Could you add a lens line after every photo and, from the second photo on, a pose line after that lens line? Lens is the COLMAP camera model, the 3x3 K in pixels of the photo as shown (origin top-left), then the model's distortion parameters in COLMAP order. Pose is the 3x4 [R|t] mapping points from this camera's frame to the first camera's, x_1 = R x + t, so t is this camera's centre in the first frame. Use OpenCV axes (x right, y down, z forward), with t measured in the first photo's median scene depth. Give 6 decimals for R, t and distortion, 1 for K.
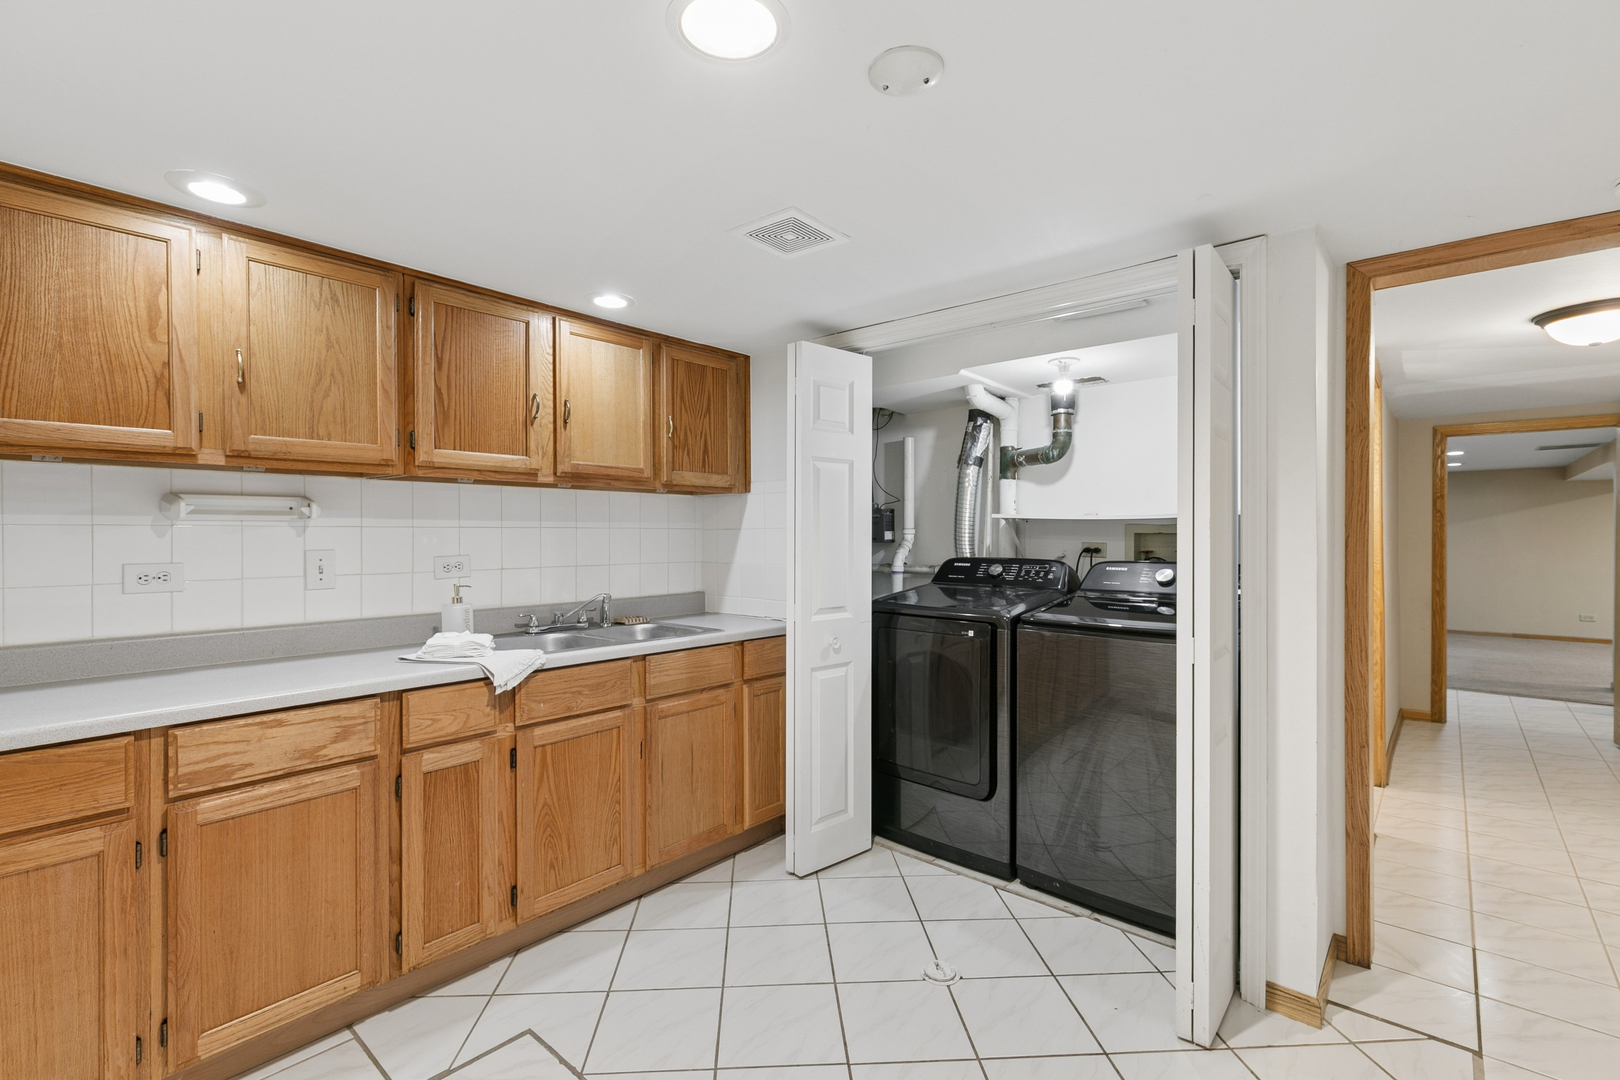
lens RADIAL K [[723.0, 0, 806.8], [0, 723.0, 536.3], [0, 0, 1]] dist [0.002948, -0.000081]
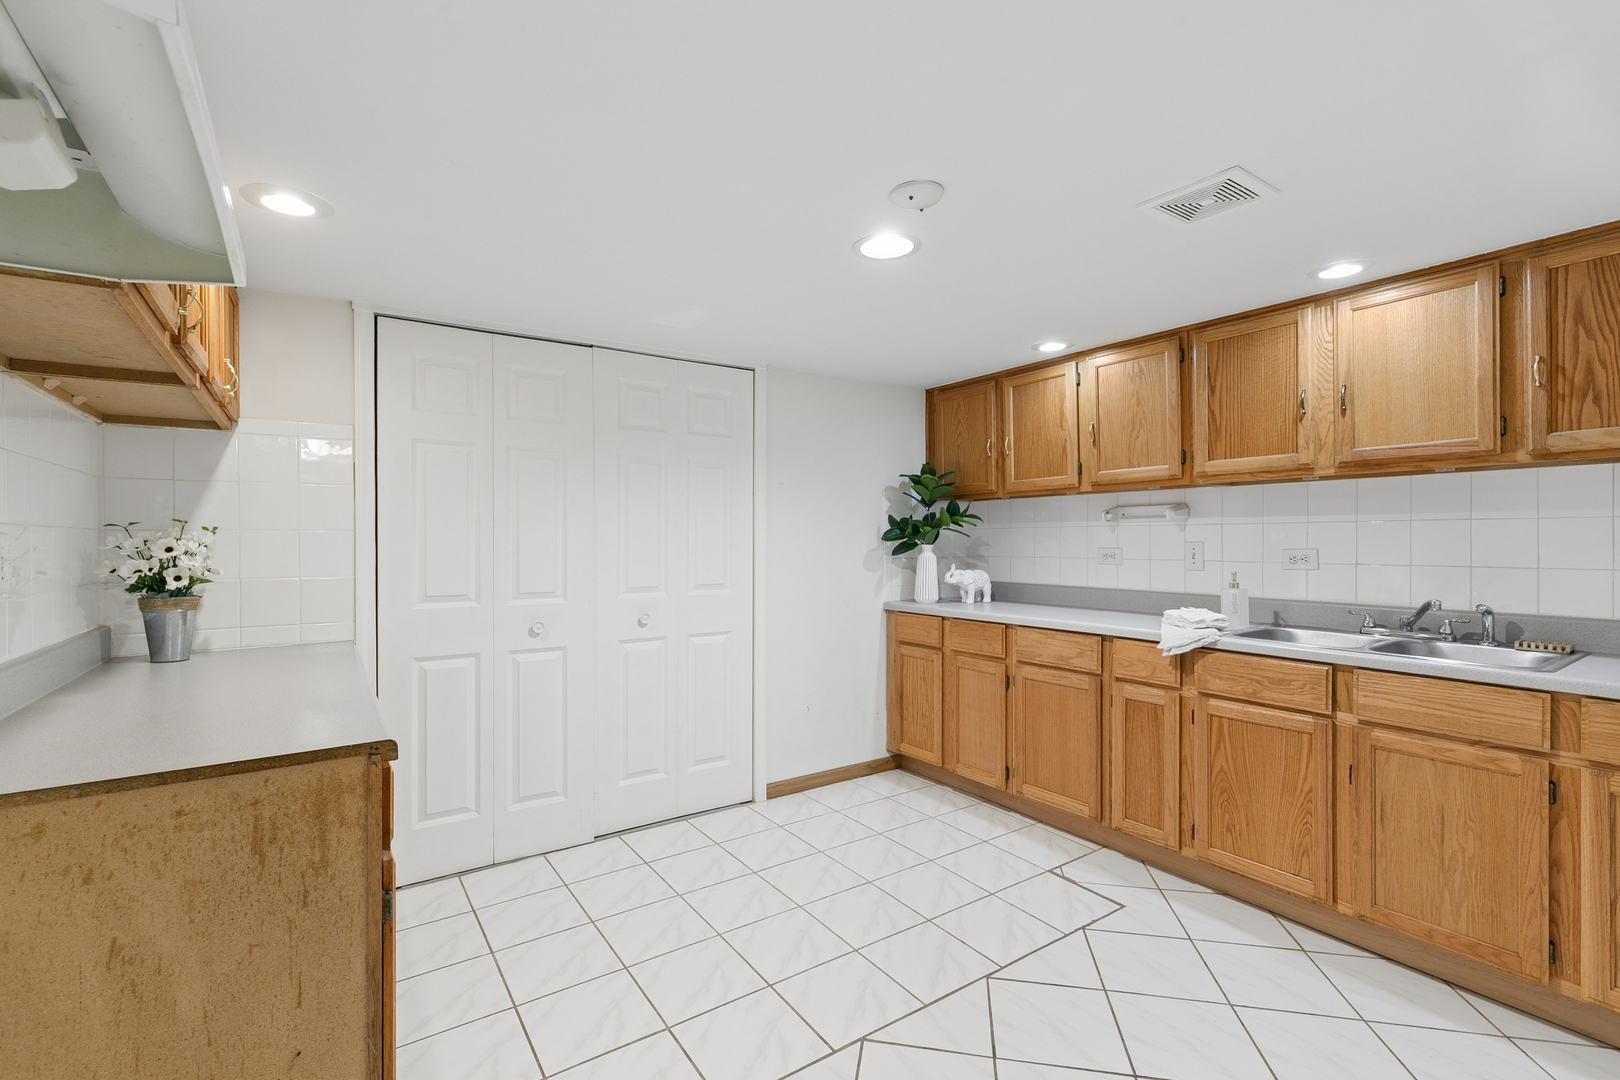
lens RADIAL K [[723.0, 0, 806.8], [0, 723.0, 536.3], [0, 0, 1]] dist [0.002948, -0.000081]
pose [[-0.245288, 0.002846, -0.969446, 0.873668], [0.005391, 0.999984, 0.001572, 0.002883], [0.969435, -0.004841, -0.245299, 0.647362]]
